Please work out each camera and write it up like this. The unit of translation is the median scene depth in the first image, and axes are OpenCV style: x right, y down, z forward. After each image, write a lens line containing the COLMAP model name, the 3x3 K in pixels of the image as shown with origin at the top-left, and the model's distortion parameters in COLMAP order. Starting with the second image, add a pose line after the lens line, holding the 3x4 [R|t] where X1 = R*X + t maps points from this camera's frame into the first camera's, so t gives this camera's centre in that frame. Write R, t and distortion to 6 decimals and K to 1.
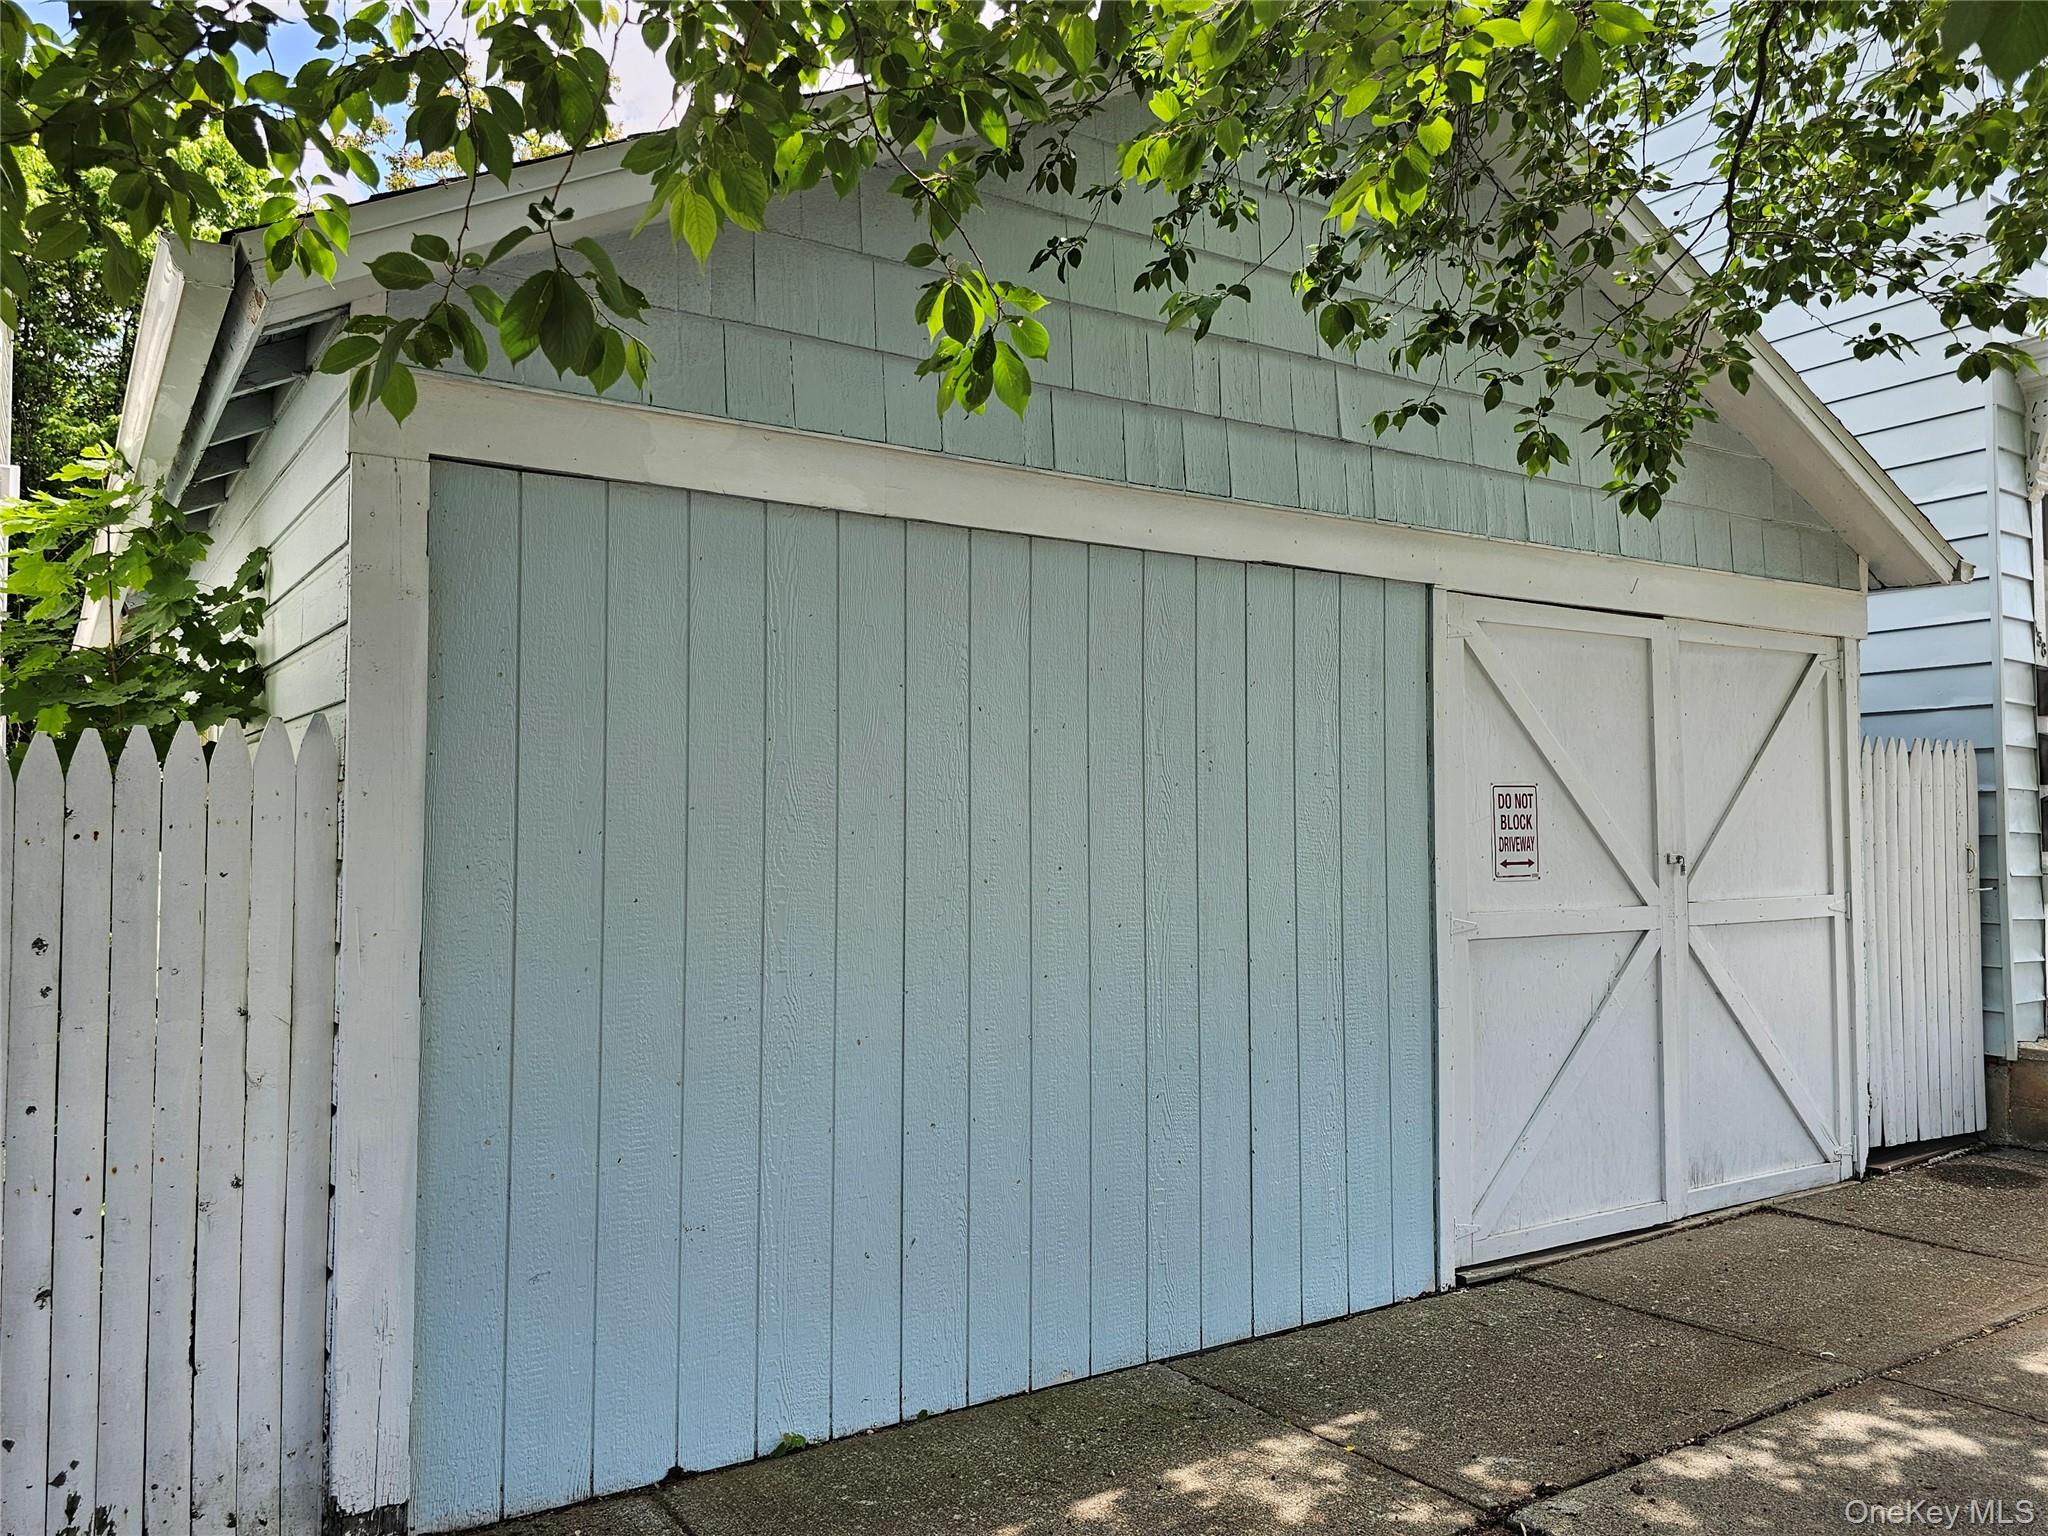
lens RADIAL K [[1527.8, 0, 1028.0], [0, 1527.8, 775.1], [0, 0, 1]] dist [0.037908, -0.040177]
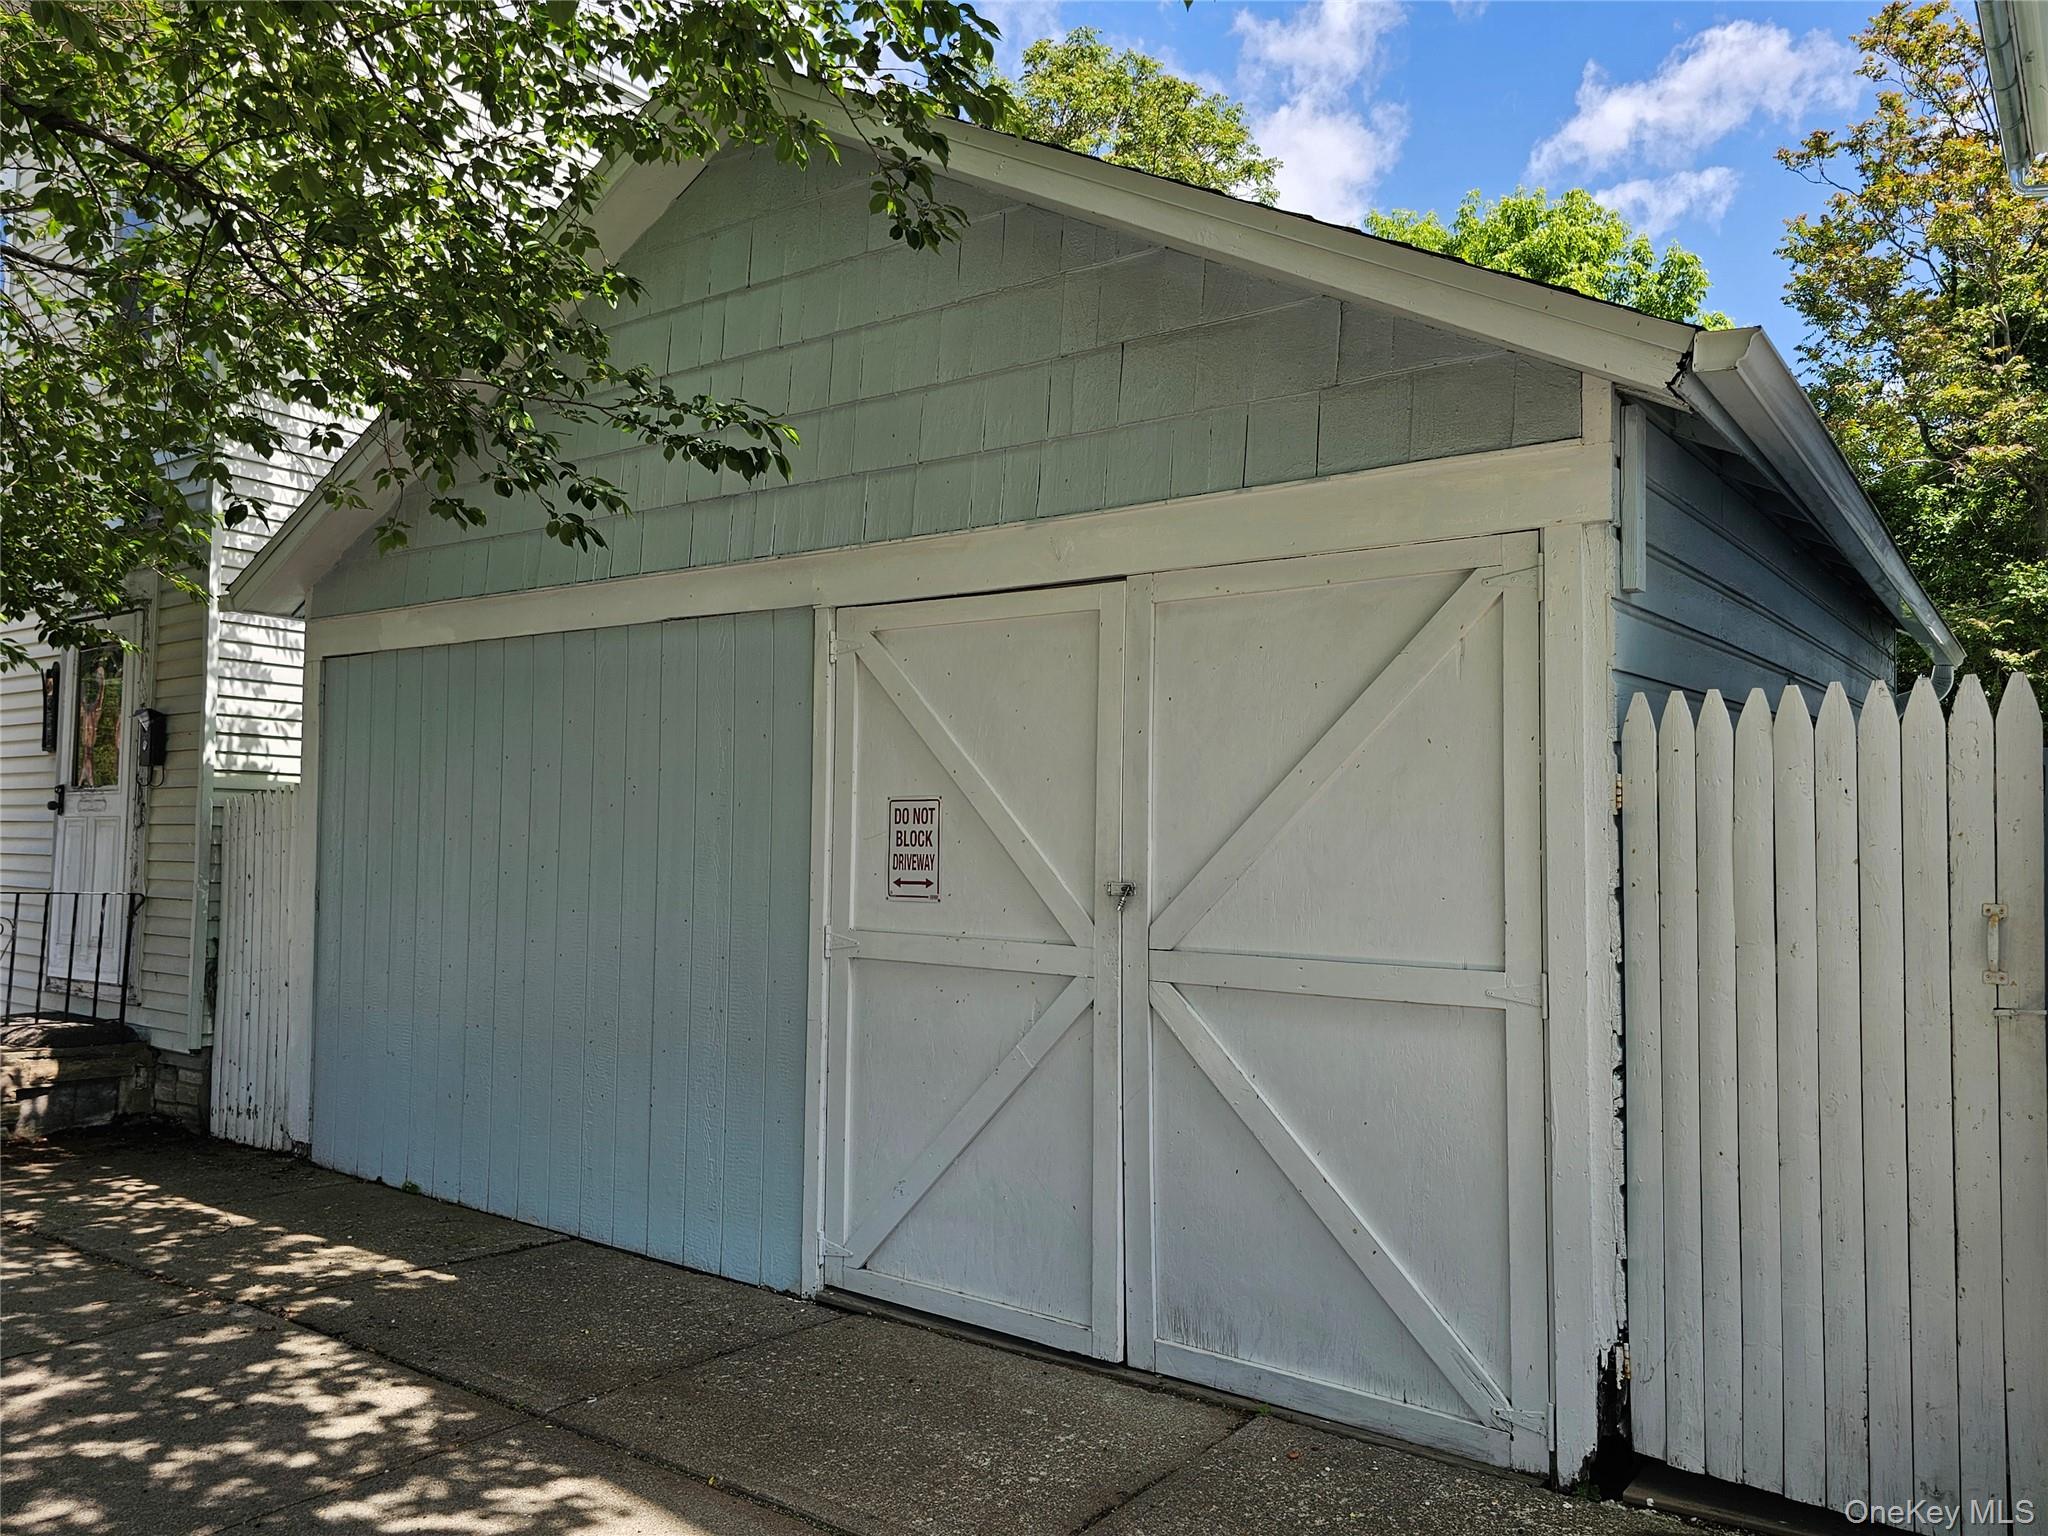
lens RADIAL K [[1527.8, 0, 1004.7], [0, 1527.8, 755.1], [0, 0, 1]] dist [0.037908, -0.040177]
pose [[0.327866, -0.039565, -0.943896, 1.580829], [0.019398, 0.999194, -0.035145, 0.017865], [0.944525, -0.006787, 0.328369, 0.974734]]
